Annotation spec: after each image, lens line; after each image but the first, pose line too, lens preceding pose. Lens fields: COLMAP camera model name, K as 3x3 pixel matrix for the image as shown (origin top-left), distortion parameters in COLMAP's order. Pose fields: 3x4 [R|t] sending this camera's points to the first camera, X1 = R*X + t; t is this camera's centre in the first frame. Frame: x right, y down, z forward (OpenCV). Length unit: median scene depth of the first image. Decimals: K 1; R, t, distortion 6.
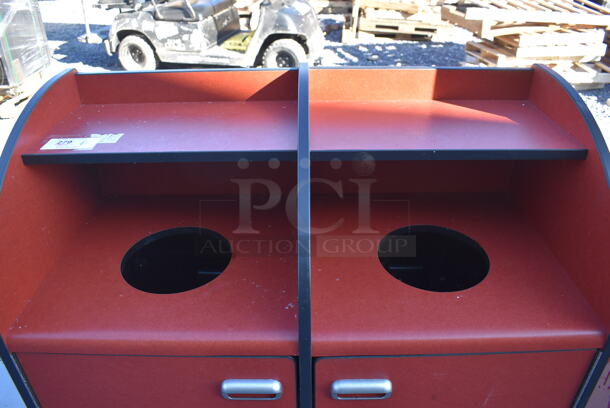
lens RADIAL K [[471.8, 0, 307.8], [0, 471.8, 201.0], [0, 0, 1]] dist [-0.088694, 0.009538]
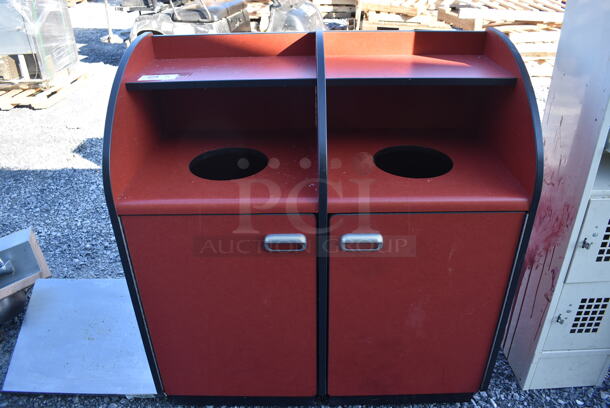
lens RADIAL K [[471.8, 0, 305.9], [0, 471.8, 201.1], [0, 0, 1]] dist [-0.088694, 0.009538]
pose [[0.999931, -0.000319, -0.011755, -0.007621], [0.000104, 0.999831, -0.018369, 0.058229], [0.011758, 0.018367, 0.999762, -0.088281]]
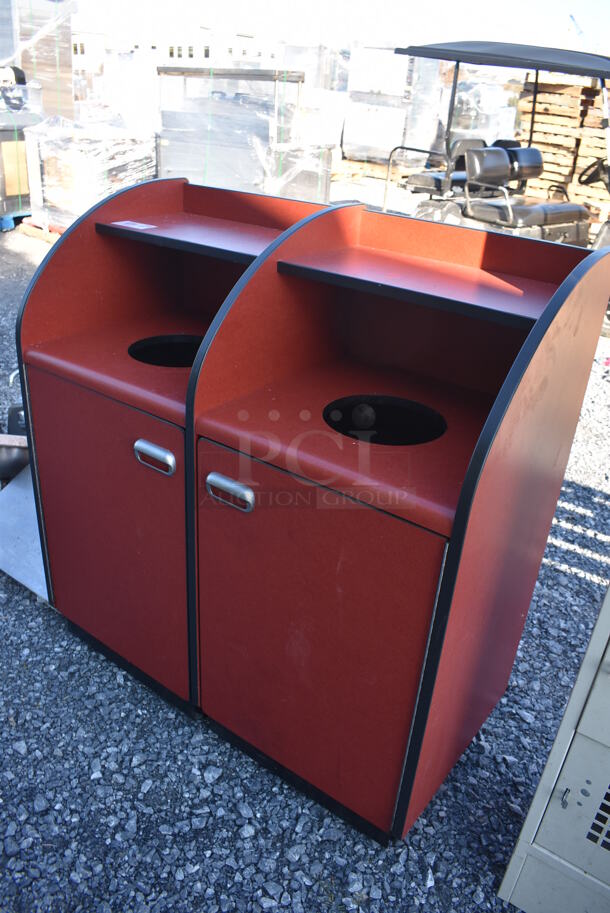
lens RADIAL K [[706.2, 0, 303.5], [0, 706.2, 461.5], [0, 0, 1]] dist [-0.088694, 0.009538]
pose [[0.799637, 0.330237, -0.501522, 0.187094], [-0.364926, 0.930524, 0.030876, 0.045892], [0.476875, 0.158329, 0.864594, -0.046976]]
